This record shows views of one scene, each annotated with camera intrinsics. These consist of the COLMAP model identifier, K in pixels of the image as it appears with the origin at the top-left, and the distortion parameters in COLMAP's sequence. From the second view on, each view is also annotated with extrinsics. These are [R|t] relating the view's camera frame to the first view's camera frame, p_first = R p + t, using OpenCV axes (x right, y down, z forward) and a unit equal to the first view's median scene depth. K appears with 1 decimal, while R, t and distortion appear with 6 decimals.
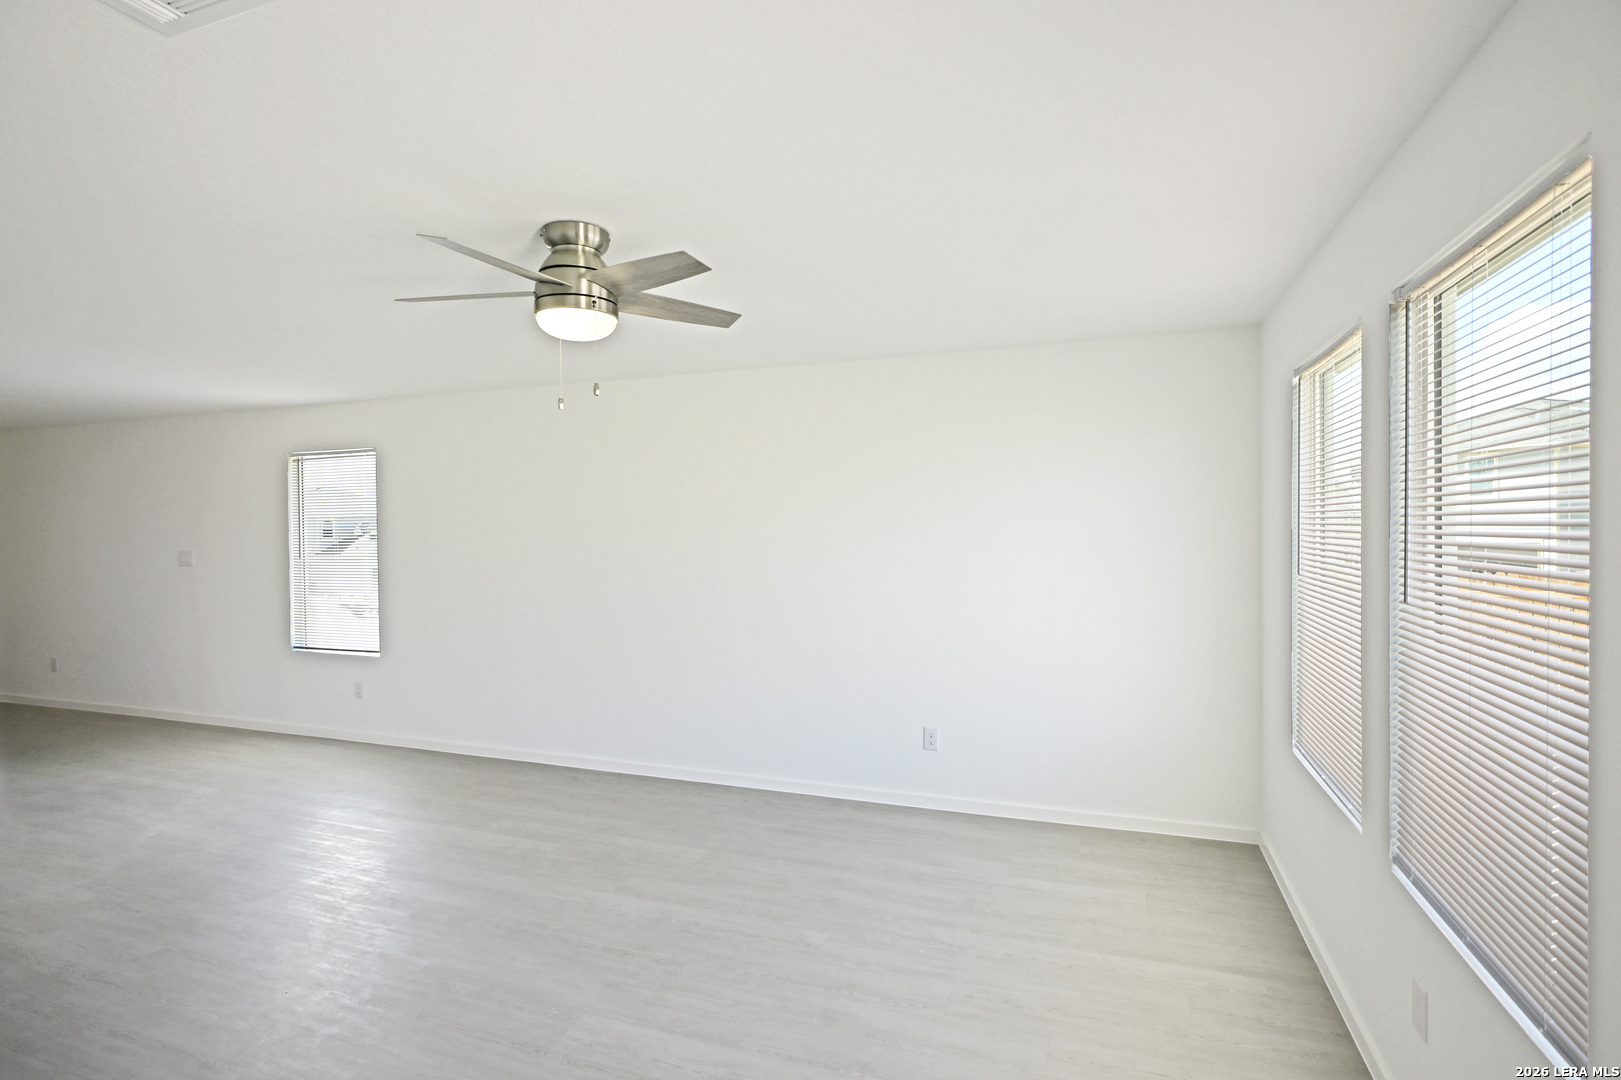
lens RADIAL K [[813.5, 0, 810.5], [0, 813.5, 540.0], [0, 0, 1]] dist [0.000390, 0.000383]
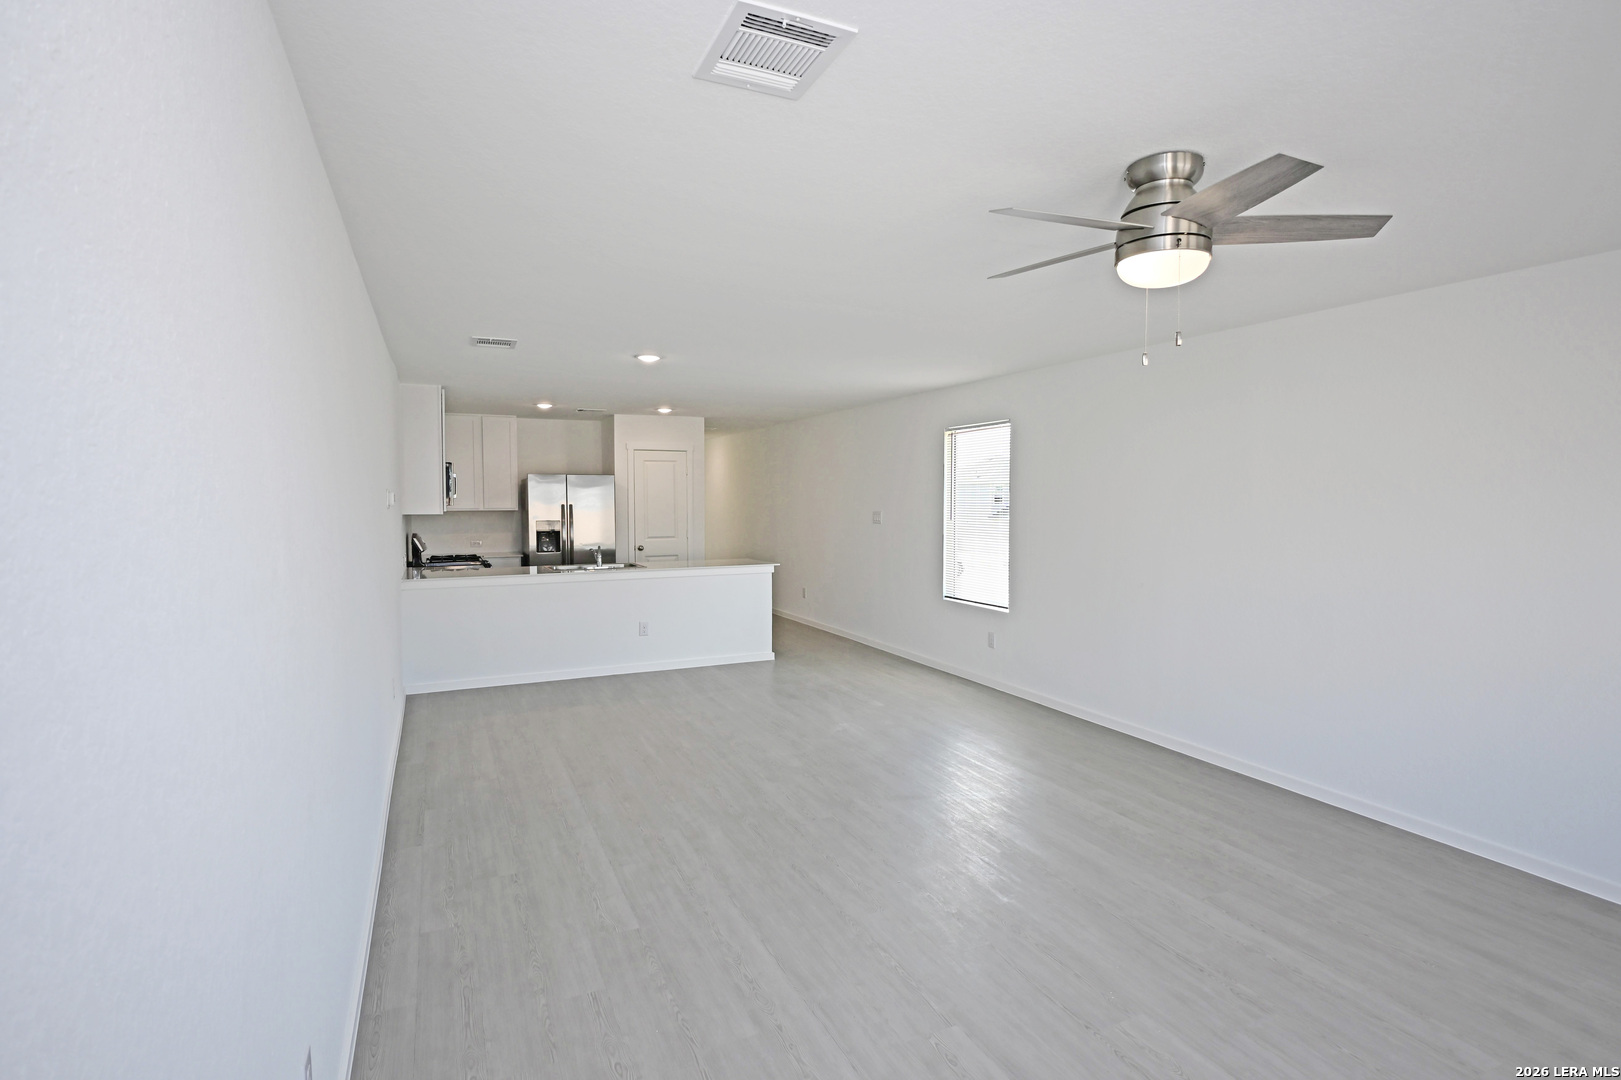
lens RADIAL K [[825.1, 0, 810.5], [0, 825.1, 540.0], [0, 0, 1]] dist [0.000954, 0.000035]
pose [[0.702709, 0.046671, -0.709945, 0.097654], [-0.019014, 0.998722, 0.046836, 0.000587], [0.711223, -0.019413, 0.702698, 0.066024]]
